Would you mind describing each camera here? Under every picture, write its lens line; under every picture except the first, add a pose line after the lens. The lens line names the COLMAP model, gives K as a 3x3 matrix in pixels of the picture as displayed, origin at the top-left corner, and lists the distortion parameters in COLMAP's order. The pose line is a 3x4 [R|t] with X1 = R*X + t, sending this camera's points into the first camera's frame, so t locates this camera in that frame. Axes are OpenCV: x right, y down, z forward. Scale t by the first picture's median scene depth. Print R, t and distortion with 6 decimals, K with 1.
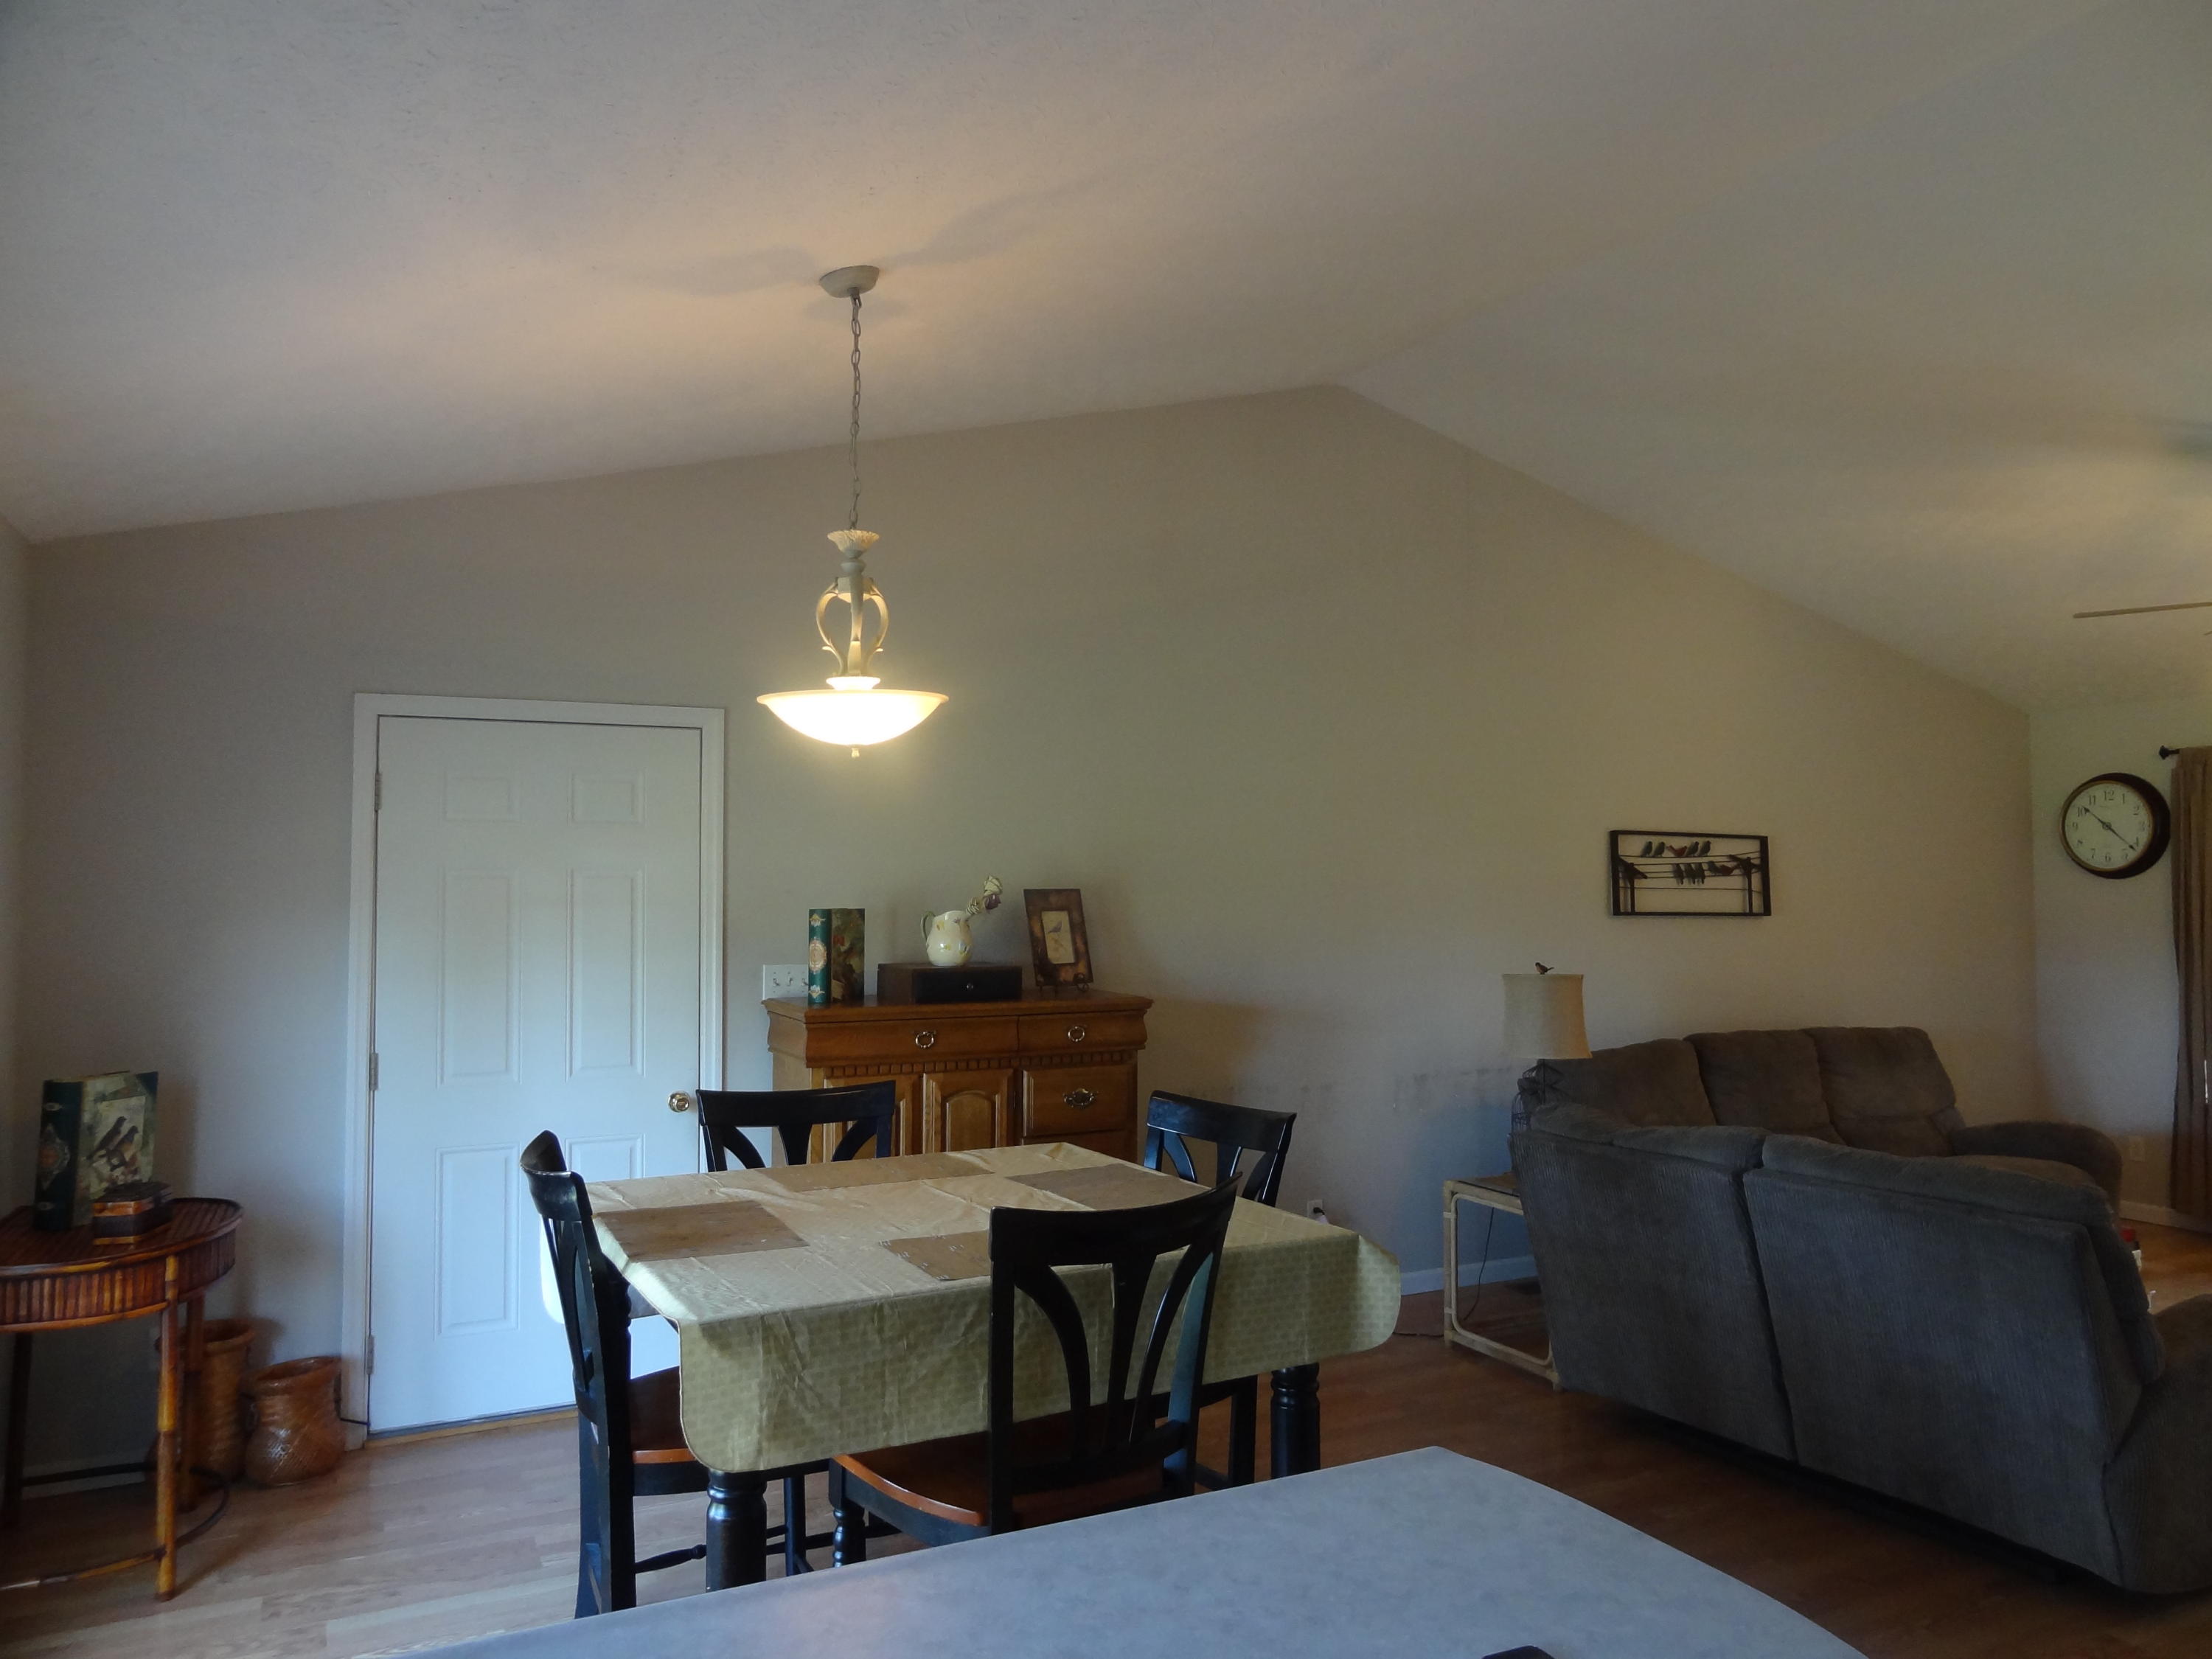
lens RADIAL K [[1550.1, 0, 1111.4], [0, 1550.1, 836.3], [0, 0, 1]] dist [-0.008467, 0.011775]
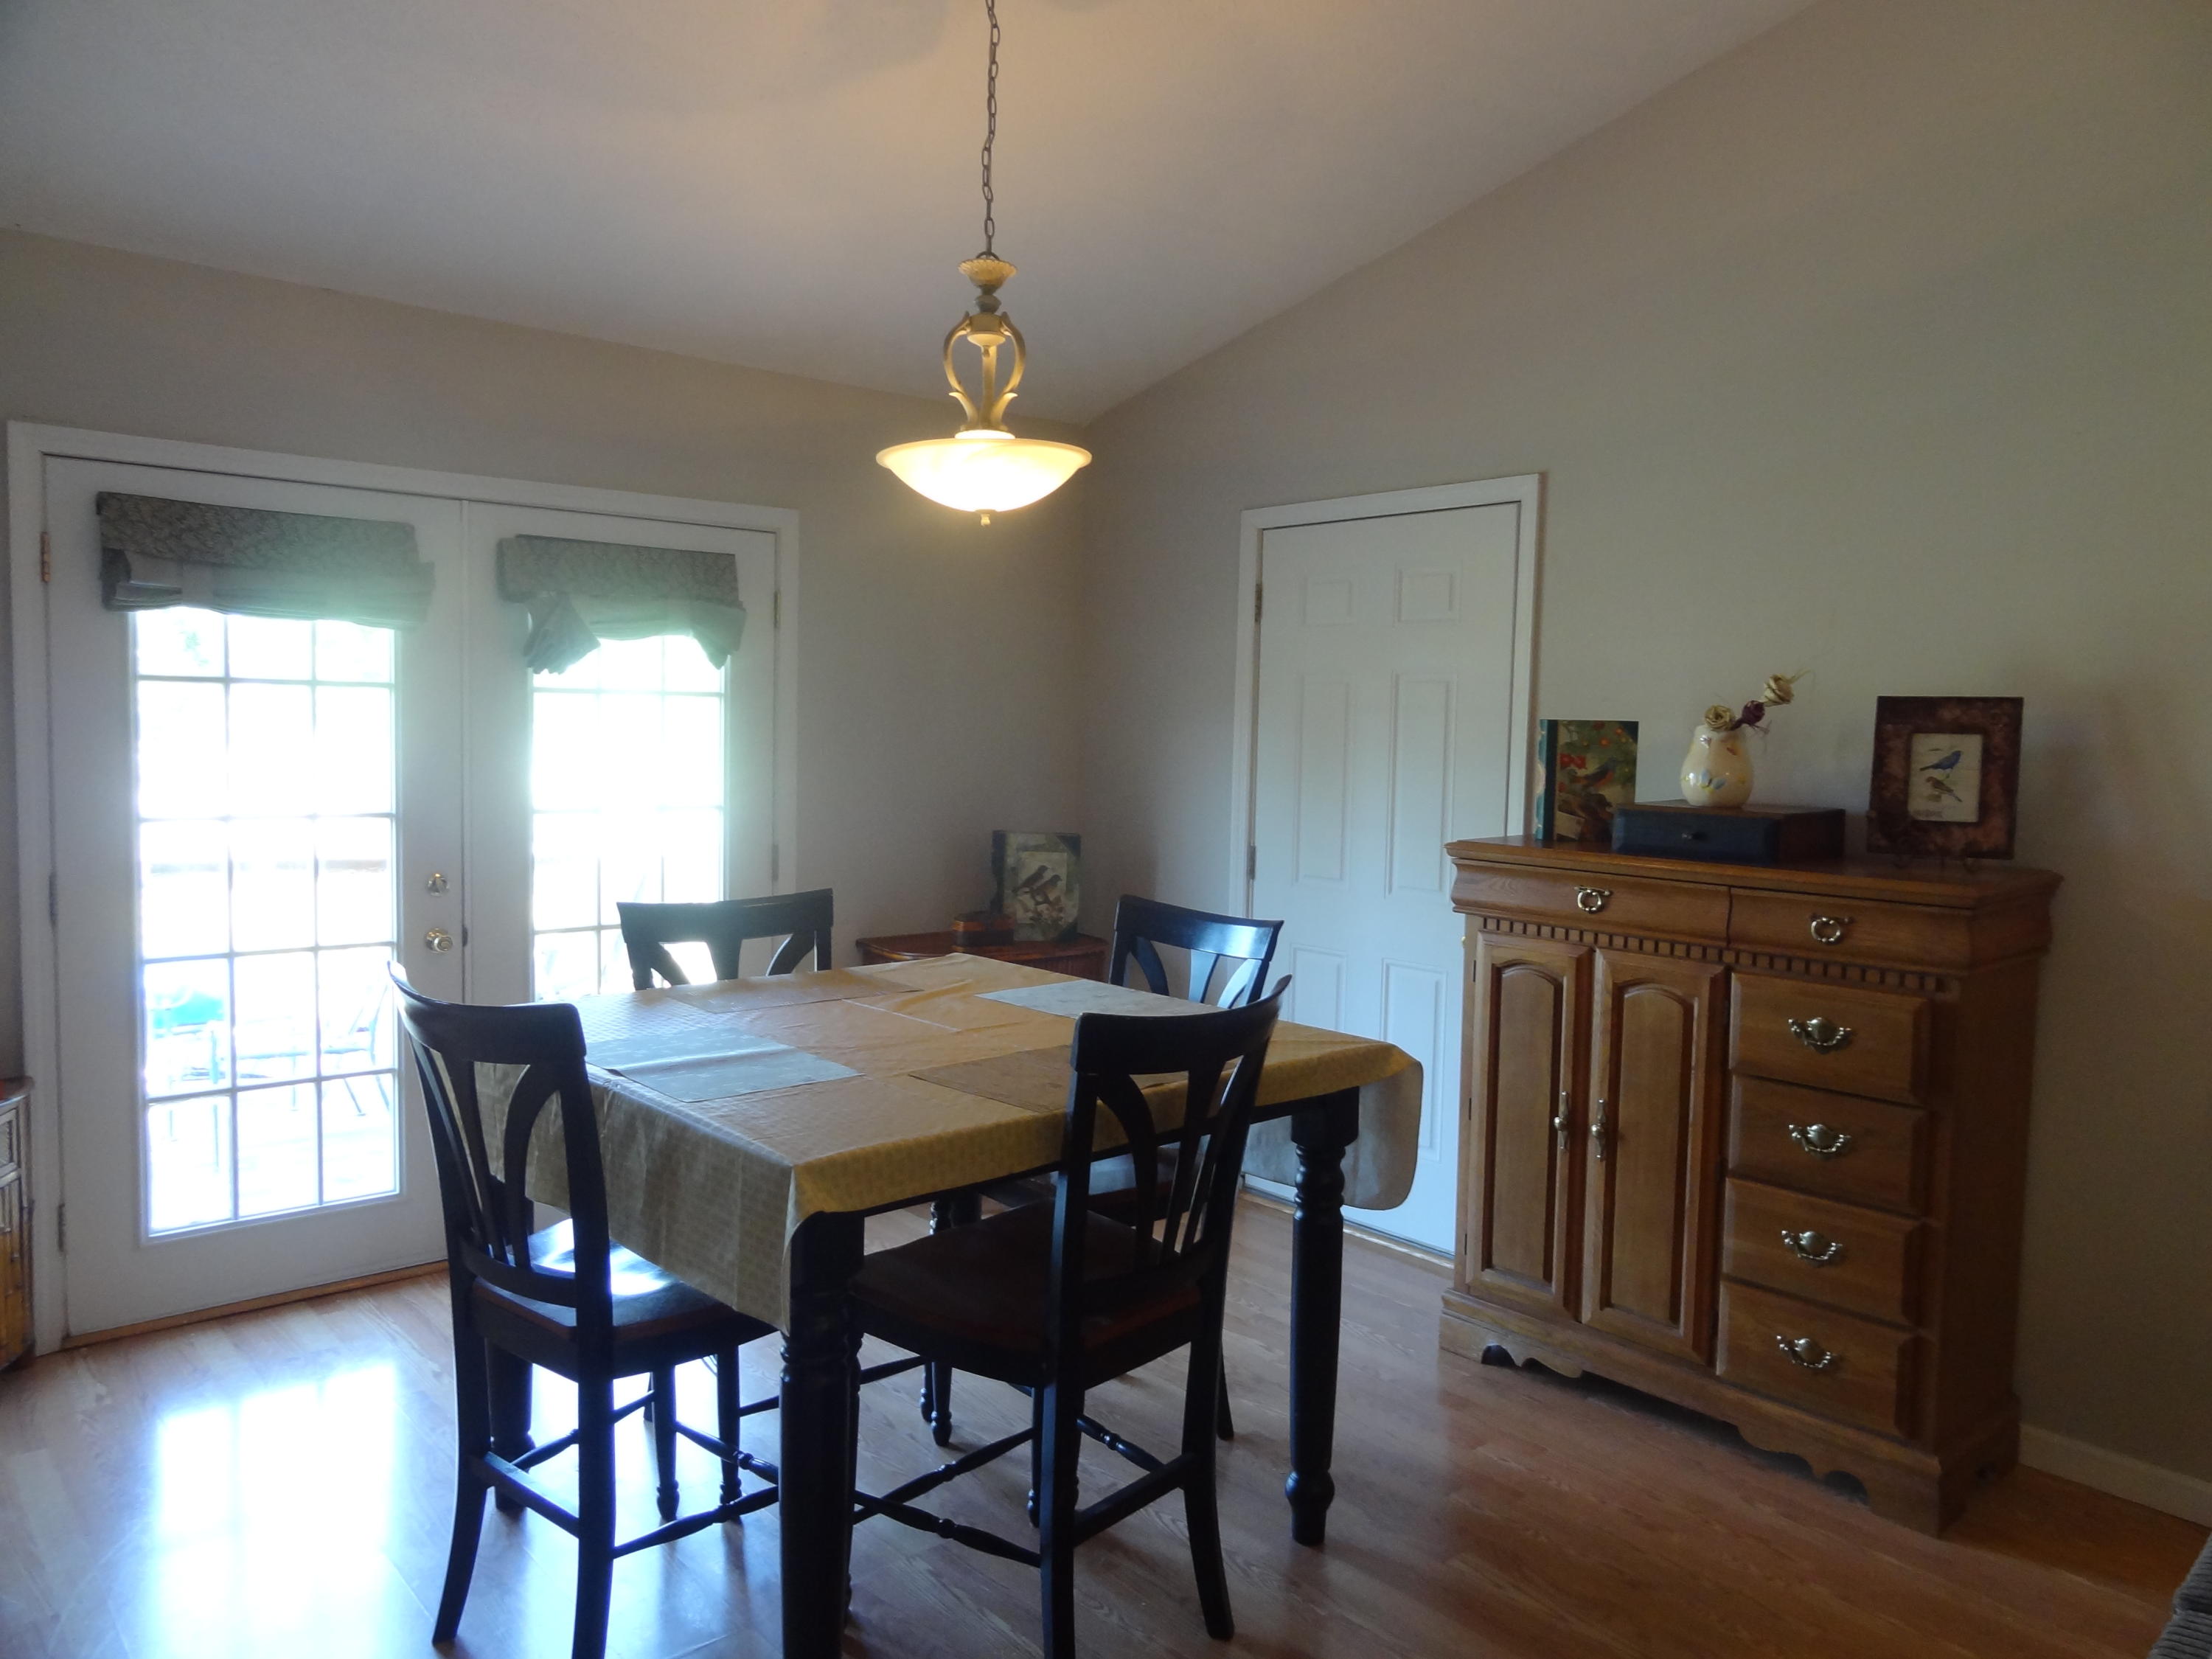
lens RADIAL K [[1550.1, 0, 1111.4], [0, 1550.1, 836.3], [0, 0, 1]] dist [-0.008467, 0.011775]
pose [[0.254166, 0.081910, -0.963686, 0.515419], [0.010149, 0.996127, 0.087344, 0.035787], [0.967107, -0.031980, 0.252351, 0.597830]]
